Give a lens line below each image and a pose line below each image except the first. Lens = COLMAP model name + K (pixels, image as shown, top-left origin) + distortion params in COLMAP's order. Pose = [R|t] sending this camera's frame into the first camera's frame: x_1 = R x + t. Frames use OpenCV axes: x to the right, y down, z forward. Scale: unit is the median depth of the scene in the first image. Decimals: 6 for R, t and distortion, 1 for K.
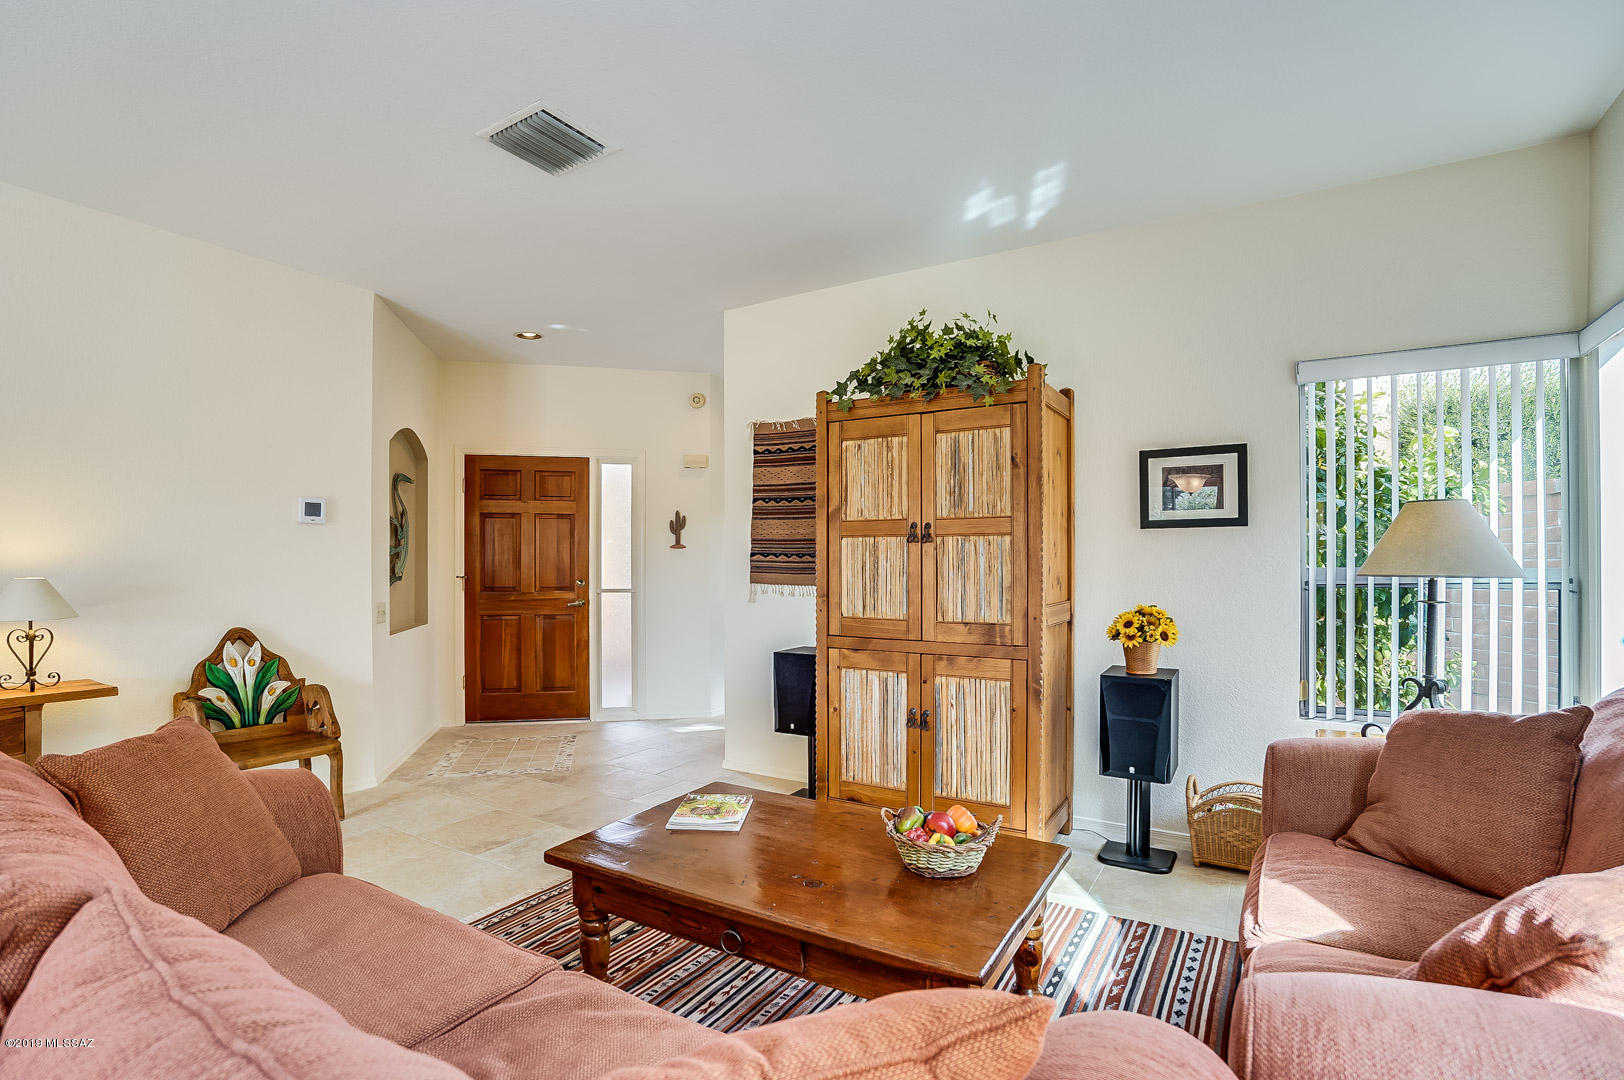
lens RADIAL K [[771.9, 0, 777.9], [0, 771.9, 555.1], [0, 0, 1]] dist [-0.027291, 0.000398]
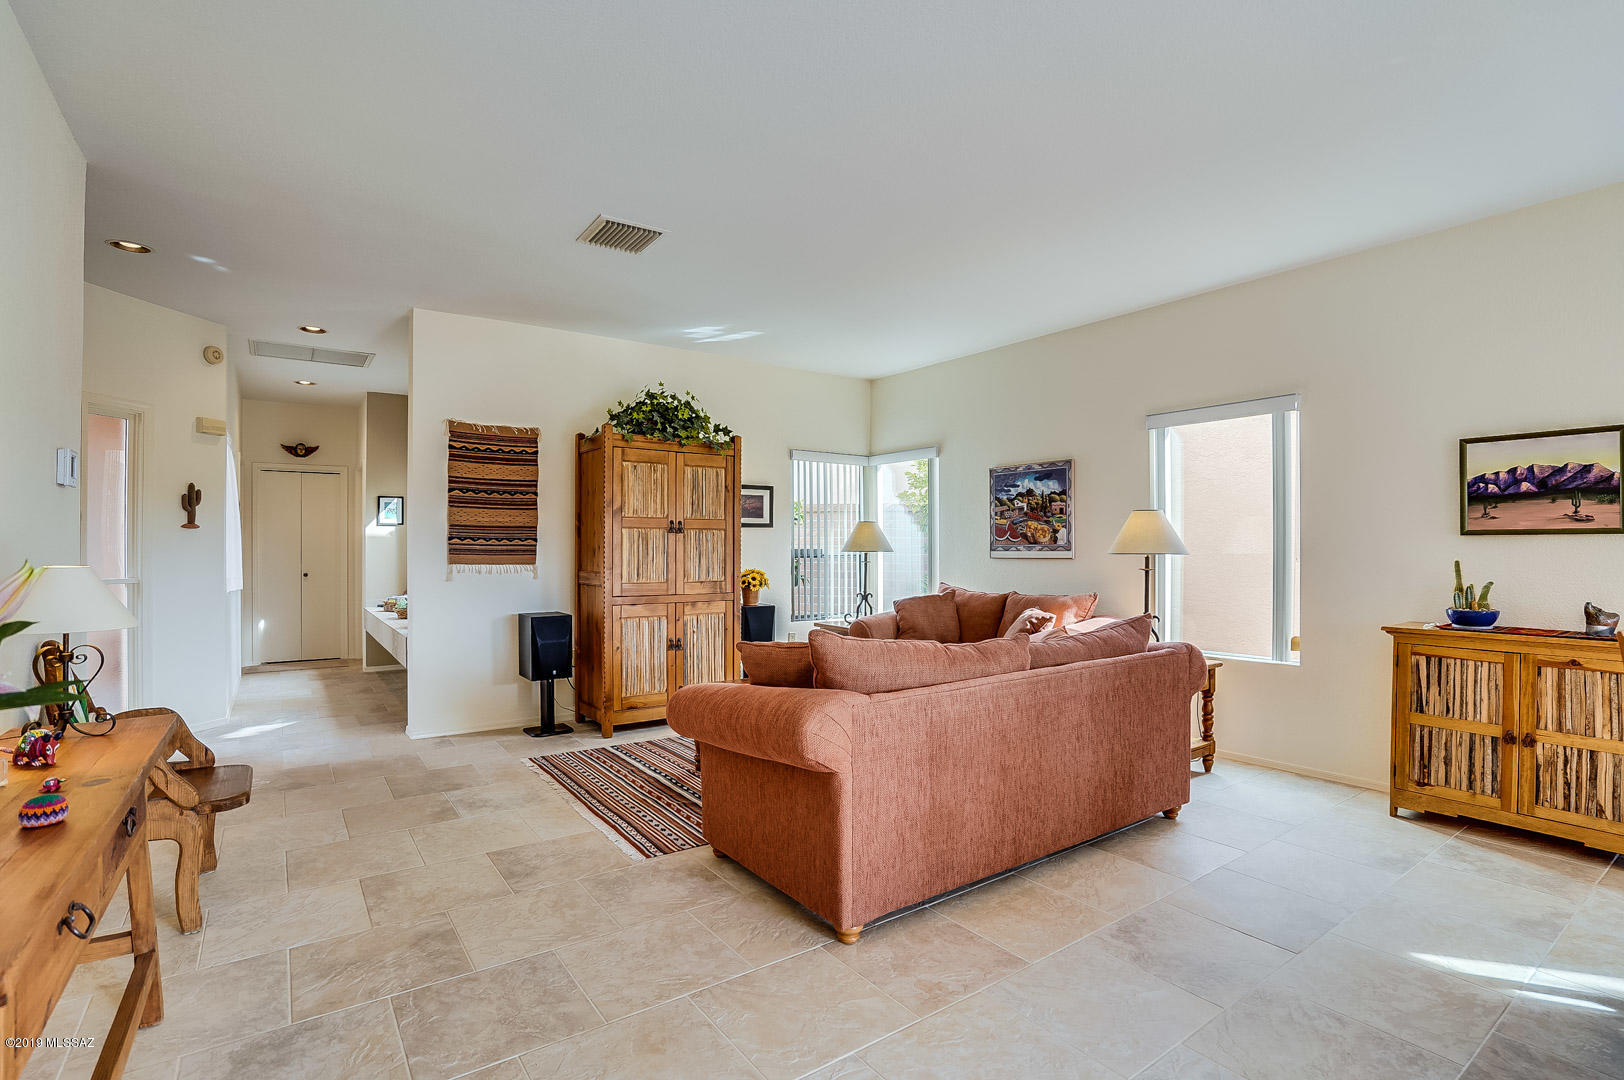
lens RADIAL K [[763.6, 0, 807.8], [0, 763.6, 543.3], [0, 0, 1]] dist [-0.057076, 0.018298]
pose [[0.380437, 0.003995, 0.924798, -1.097753], [-0.008958, 0.999960, -0.000635, 0.003073], [-0.924763, -0.008043, 0.380458, 0.140345]]
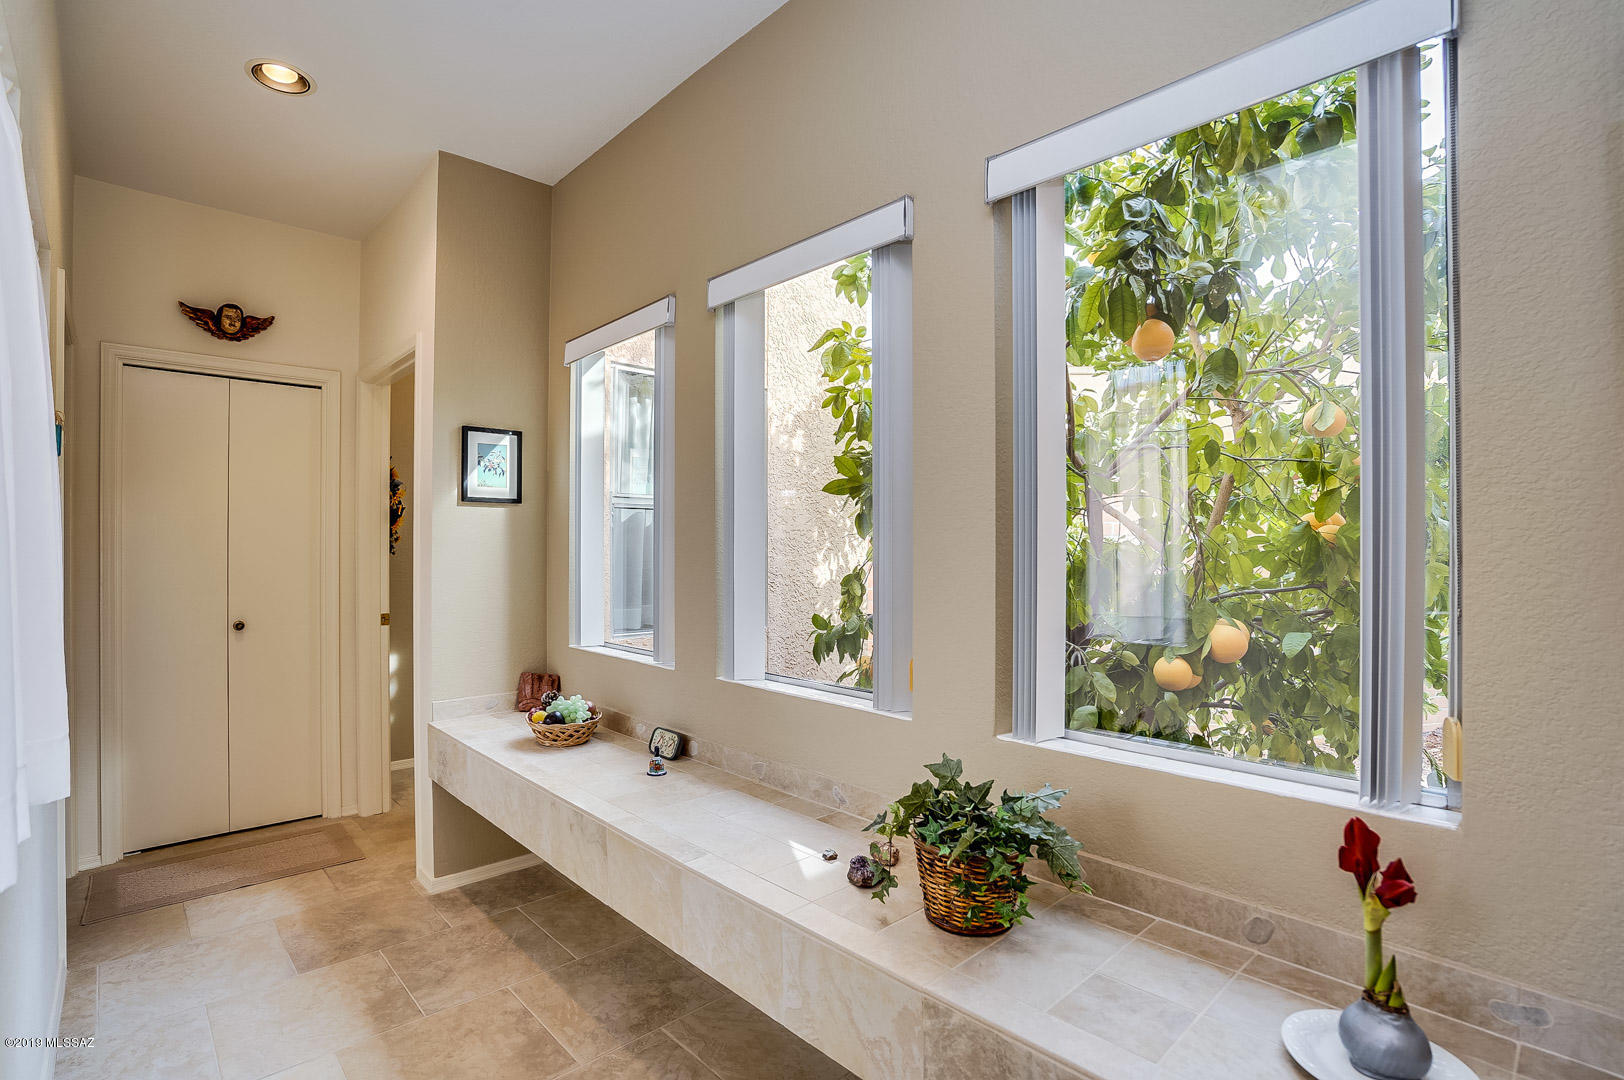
lens RADIAL K [[771.9, 0, 777.9], [0, 771.9, 555.1], [0, 0, 1]] dist [-0.027291, 0.000398]
pose [[0.283894, 0.002489, 0.958852, -0.266015], [-0.010365, 0.999946, 0.000473, 0.013693], [-0.958800, -0.010073, 0.283904, 1.561610]]
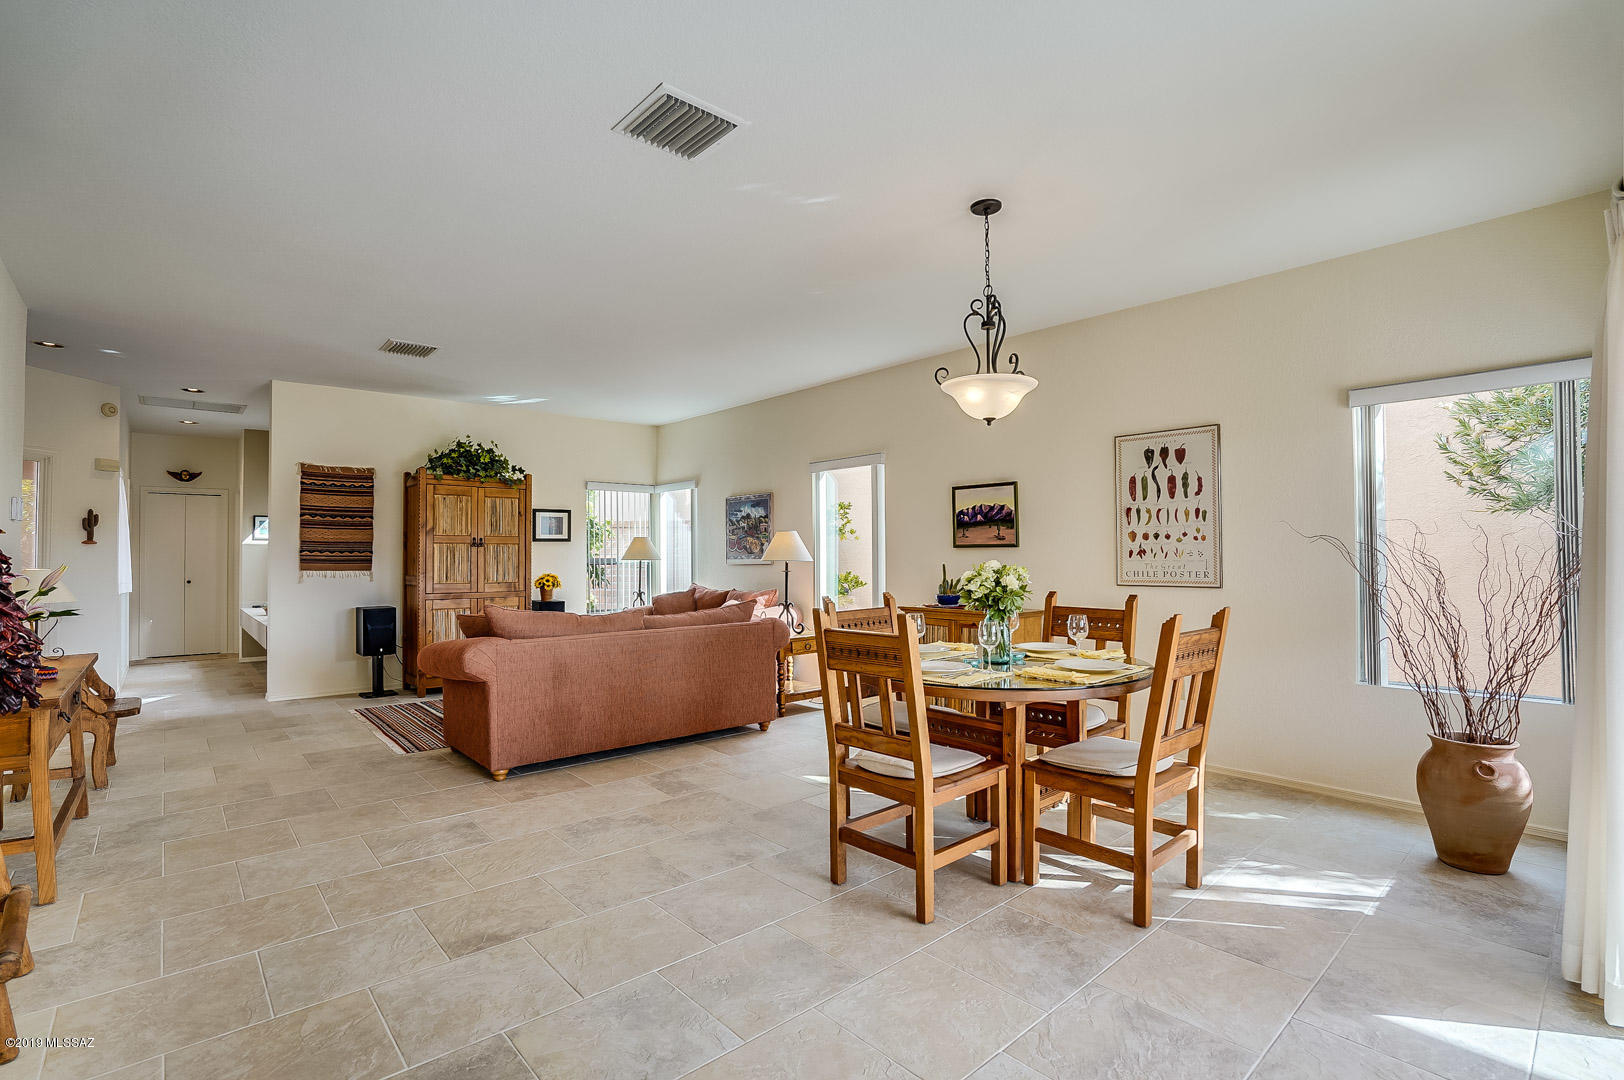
lens RADIAL K [[745.3, 0, 799.0], [0, 745.3, 539.4], [0, 0, 1]] dist [-0.051987, 0.017033]
pose [[0.285012, 0.018560, 0.958344, -1.446014], [-0.004944, 0.999828, -0.017893, -0.004097], [-0.958511, 0.000362, 0.285055, -0.422614]]
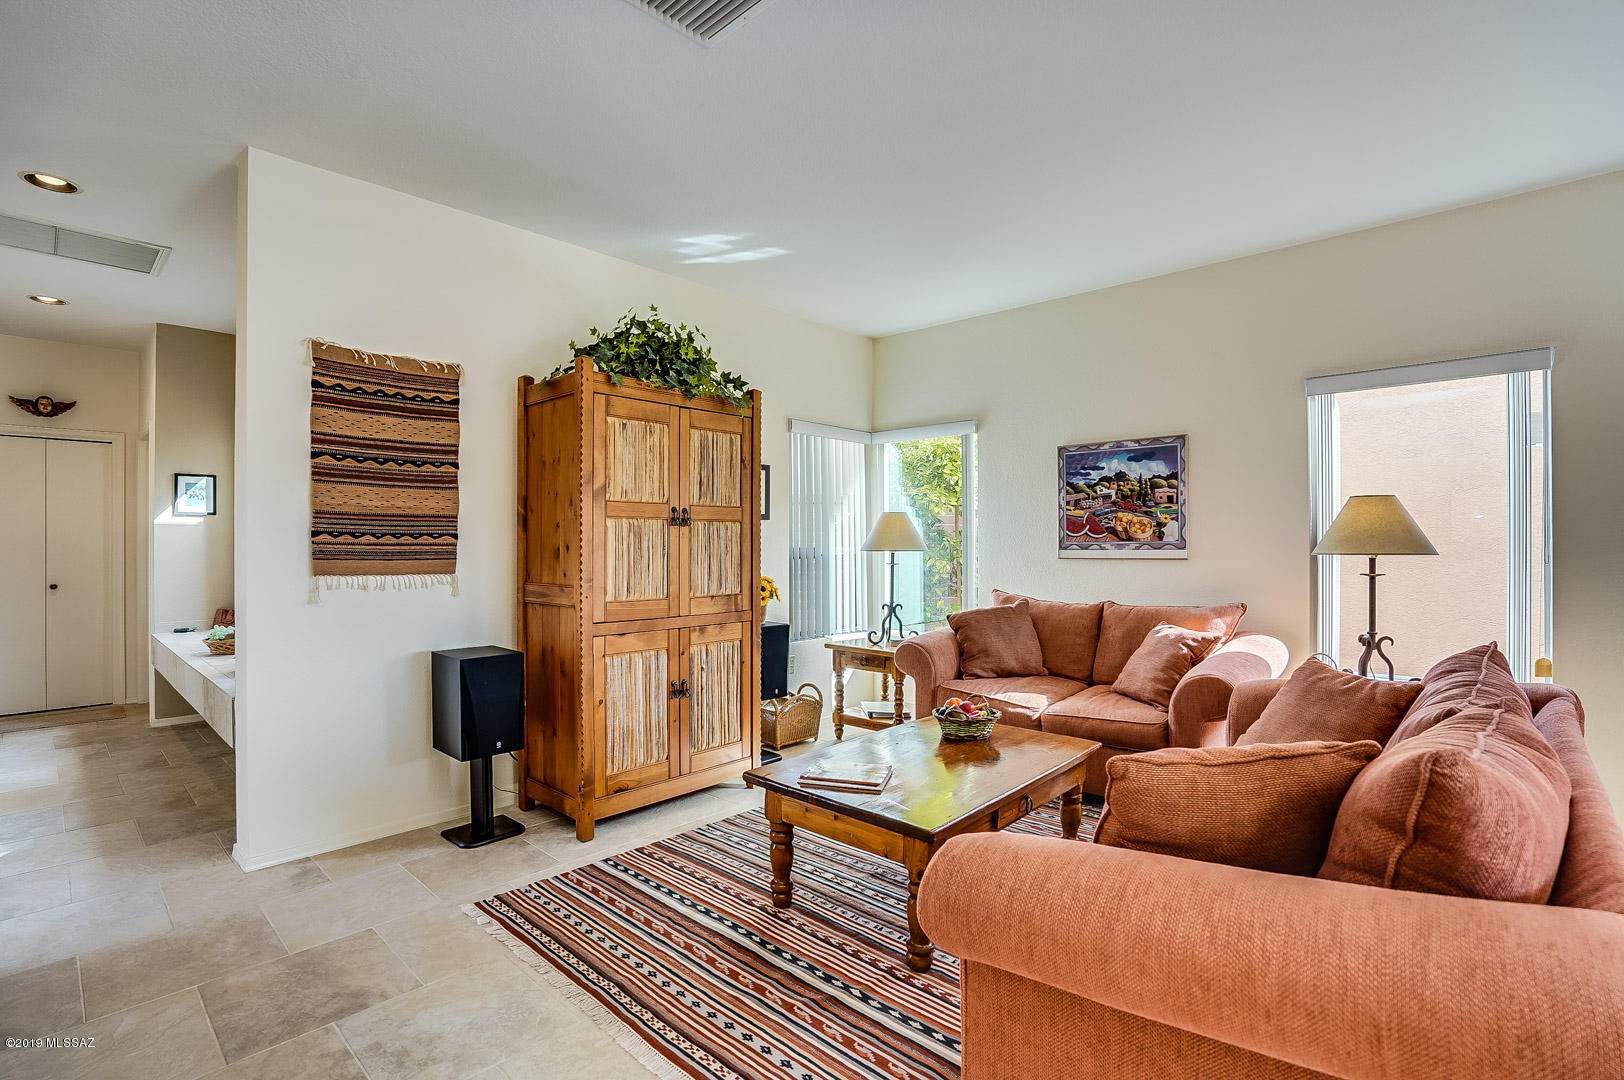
lens RADIAL K [[747.4, 0, 812.0], [0, 747.4, 540.0], [0, 0, 1]] dist [-0.047924, 0.015775]
pose [[0.184604, 0.003803, 0.982806, -0.762956], [-0.007021, 0.999972, -0.002551, 0.004589], [-0.982788, -0.006429, 0.184625, 0.586508]]
